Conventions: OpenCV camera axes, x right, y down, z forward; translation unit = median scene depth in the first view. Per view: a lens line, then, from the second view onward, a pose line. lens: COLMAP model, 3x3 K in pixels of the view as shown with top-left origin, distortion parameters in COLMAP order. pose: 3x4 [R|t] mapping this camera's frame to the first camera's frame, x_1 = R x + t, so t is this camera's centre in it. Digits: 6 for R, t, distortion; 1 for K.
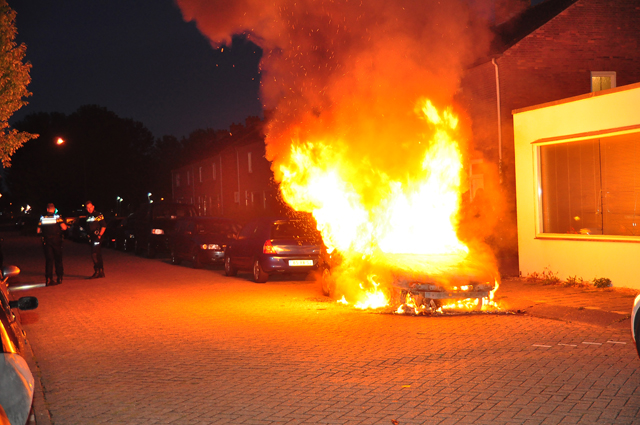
lens RADIAL K [[901.6, 0, 320.0], [0, 901.6, 212.5], [0, 0, 1]] dist [0.027502, 0.517774]
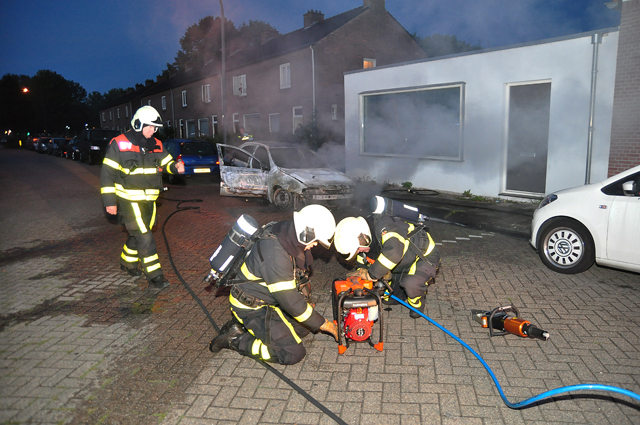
lens RADIAL K [[453.5, 0, 320.0], [0, 453.5, 212.5], [0, 0, 1]] dist [-0.106871, 0.083343]
pose [[0.956658, -0.028633, 0.289803, -0.026474], [-0.019133, 0.986825, 0.160657, 0.000460], [-0.290585, -0.159238, 0.943506, 0.116458]]
